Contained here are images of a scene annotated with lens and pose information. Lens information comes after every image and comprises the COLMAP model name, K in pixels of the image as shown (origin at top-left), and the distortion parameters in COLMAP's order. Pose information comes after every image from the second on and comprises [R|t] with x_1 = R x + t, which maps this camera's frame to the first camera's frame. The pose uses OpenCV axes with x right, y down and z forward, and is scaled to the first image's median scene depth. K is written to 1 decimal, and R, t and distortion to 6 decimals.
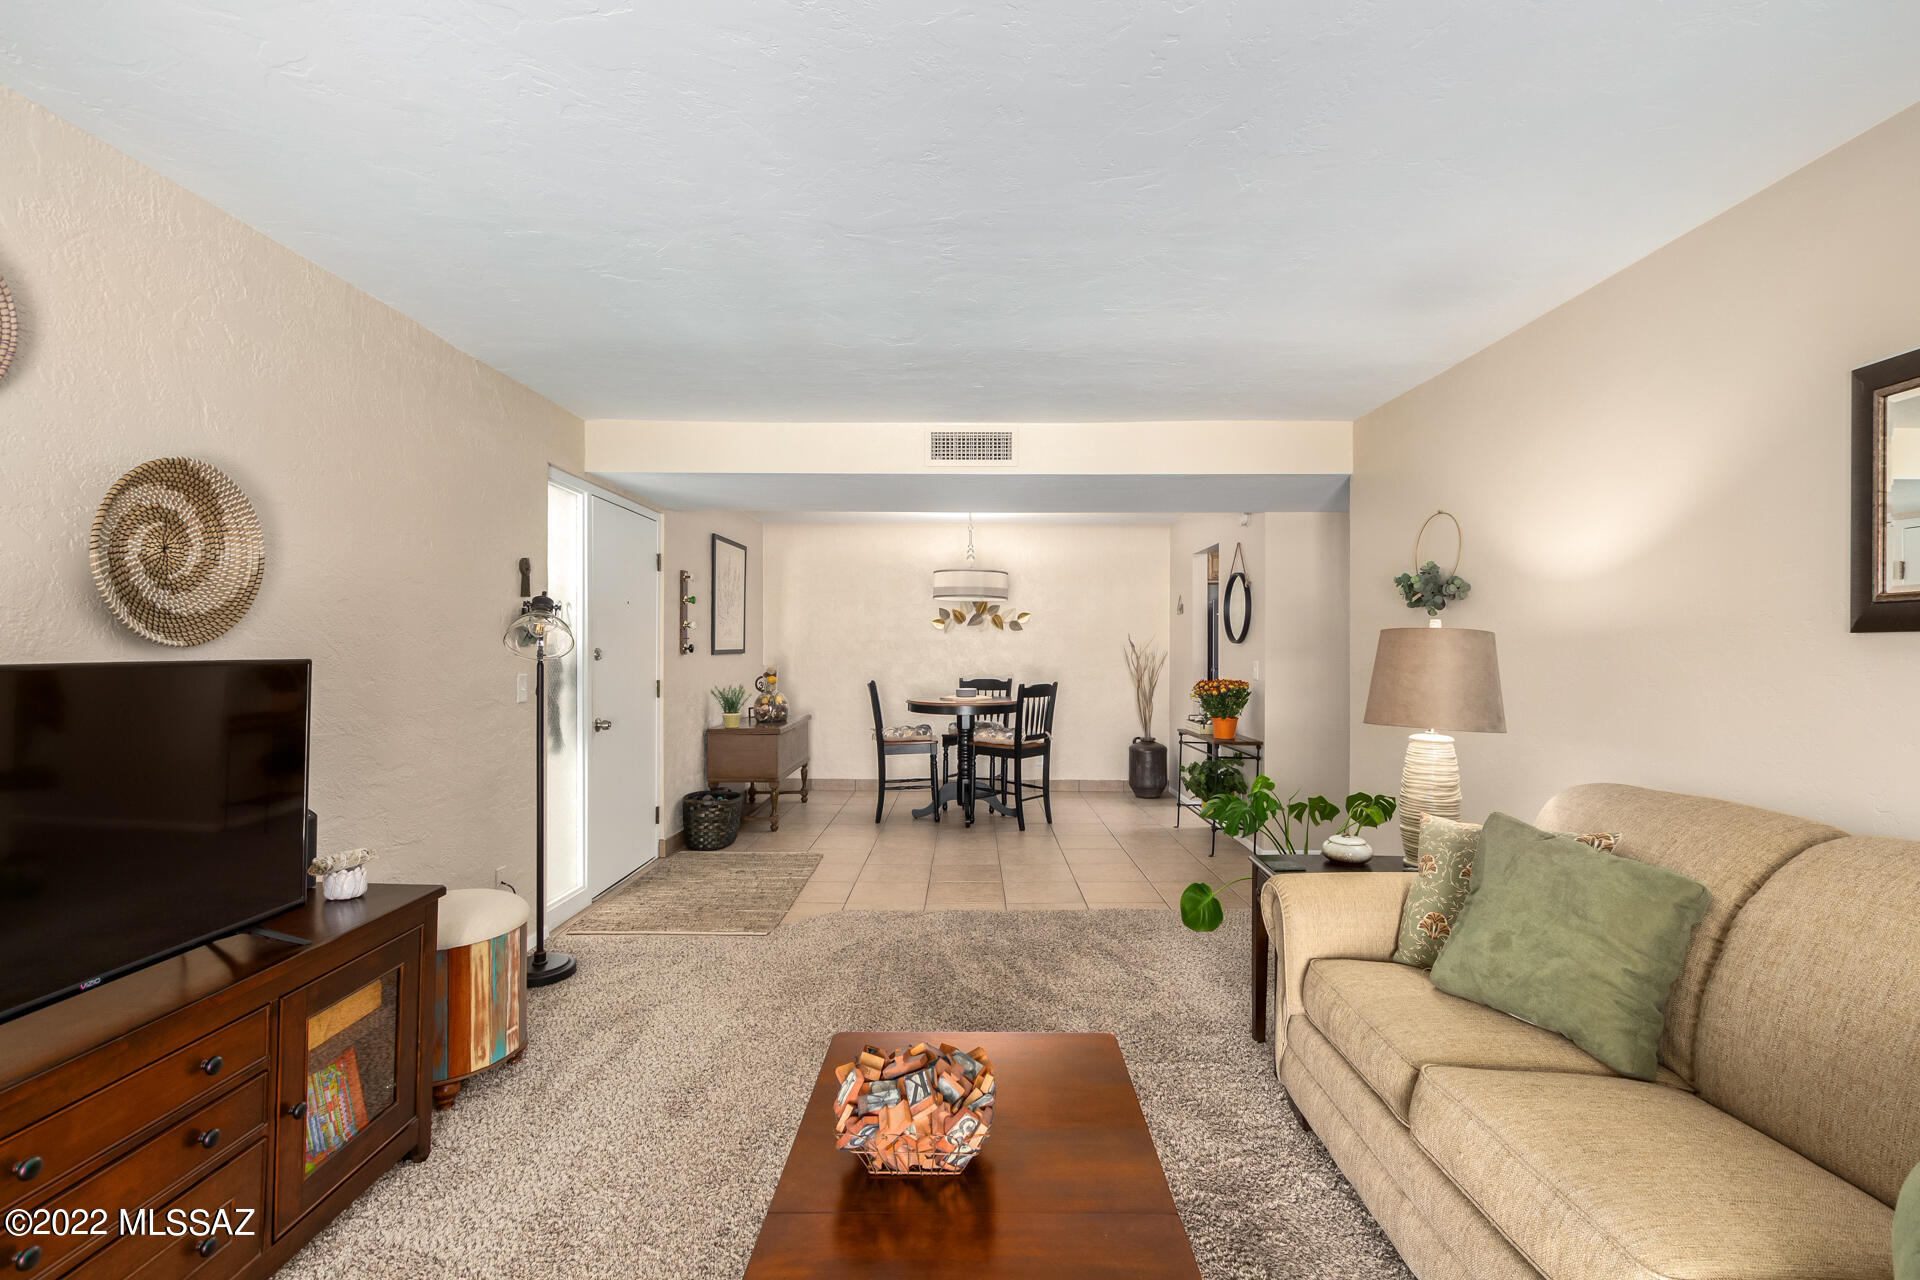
lens RADIAL K [[945.3, 0, 967.5], [0, 945.3, 673.2], [0, 0, 1]] dist [0.002359, 0.001237]
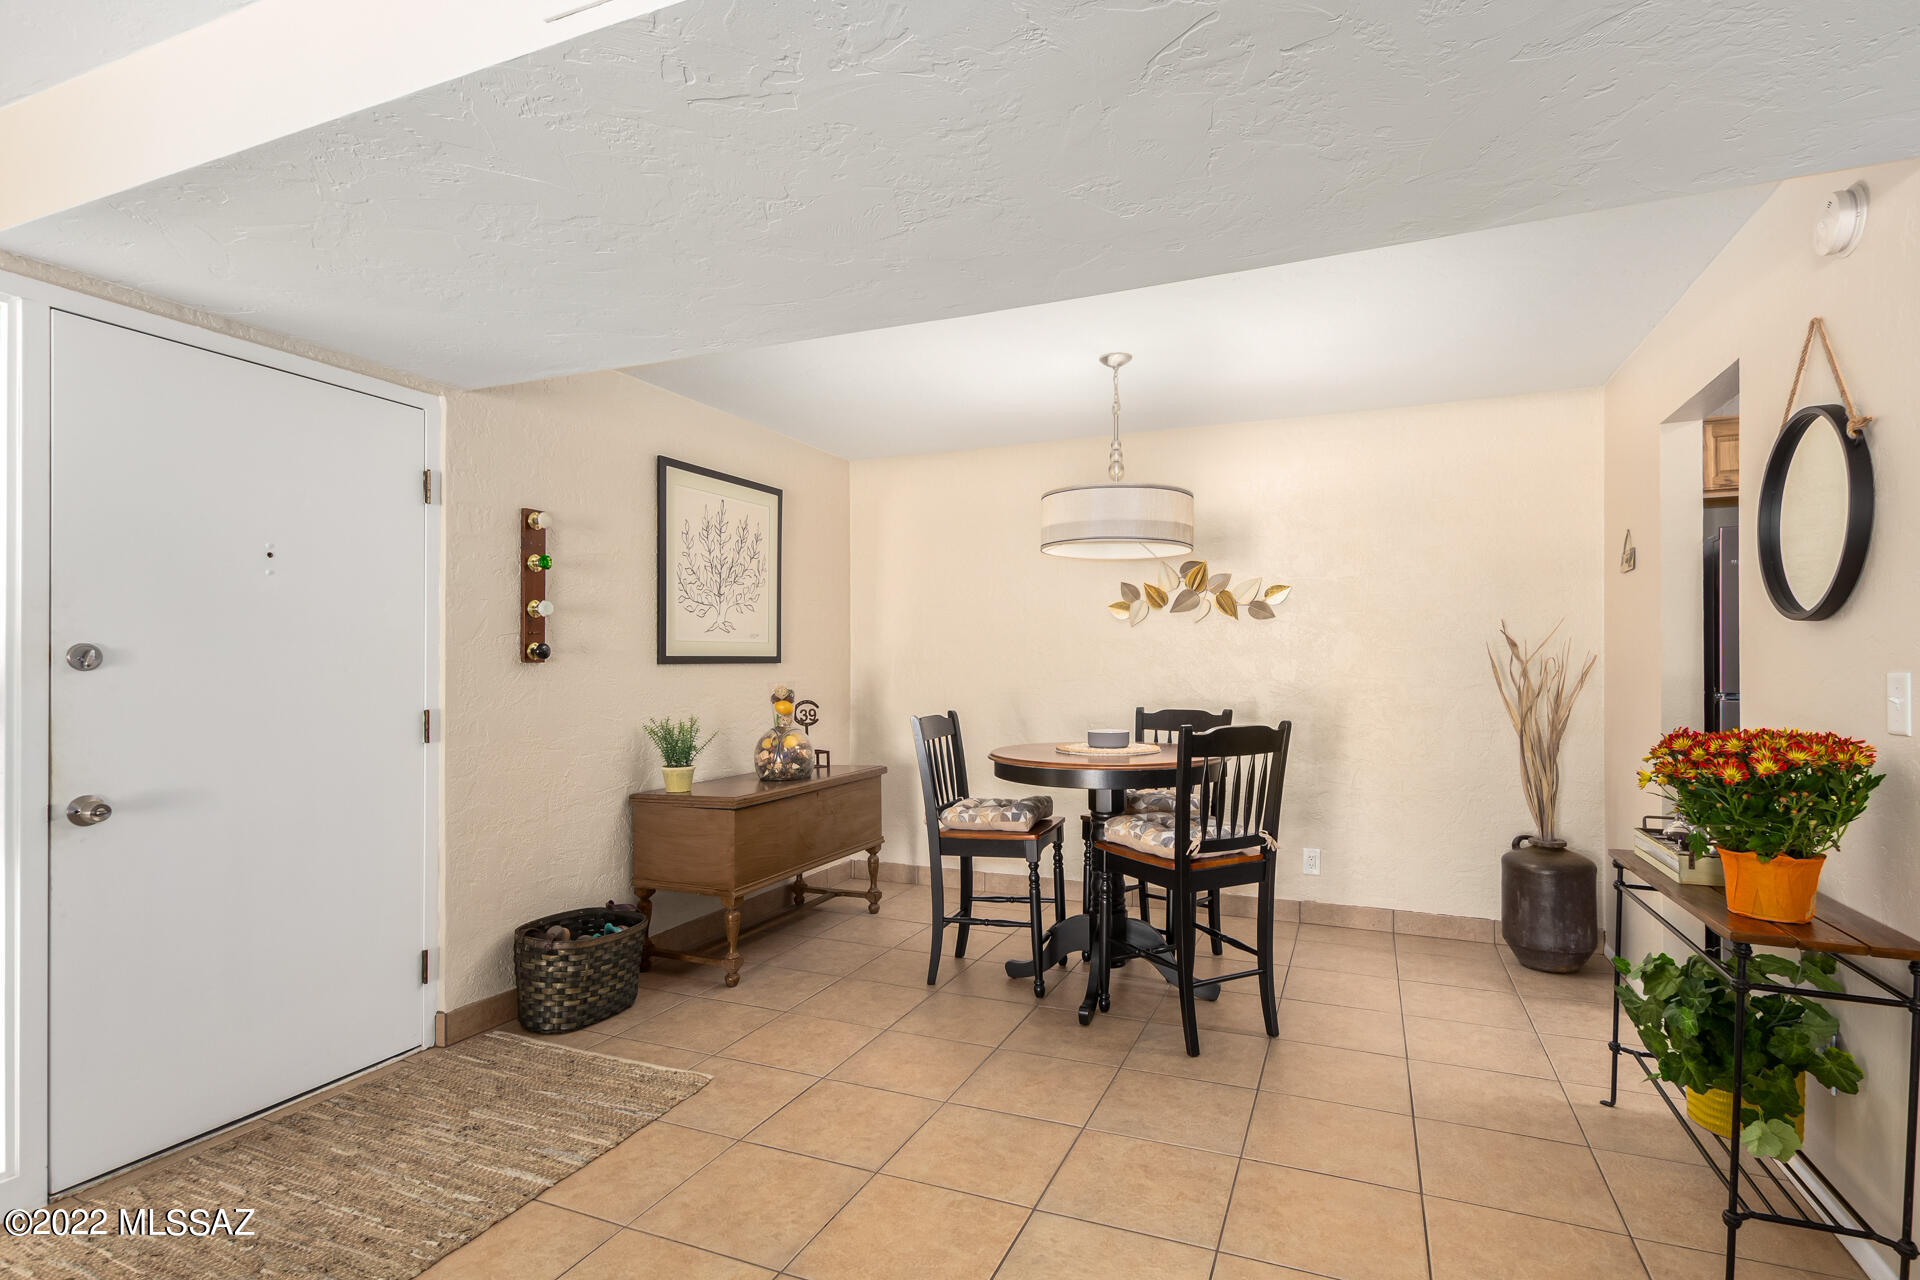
lens RADIAL K [[945.3, 0, 967.5], [0, 945.3, 673.2], [0, 0, 1]] dist [0.002359, 0.001237]
pose [[0.915606, -0.001242, -0.402075, 0.132932], [-0.005973, 0.999843, -0.016691, -0.005316], [0.402033, 0.017684, 0.915455, 0.520206]]
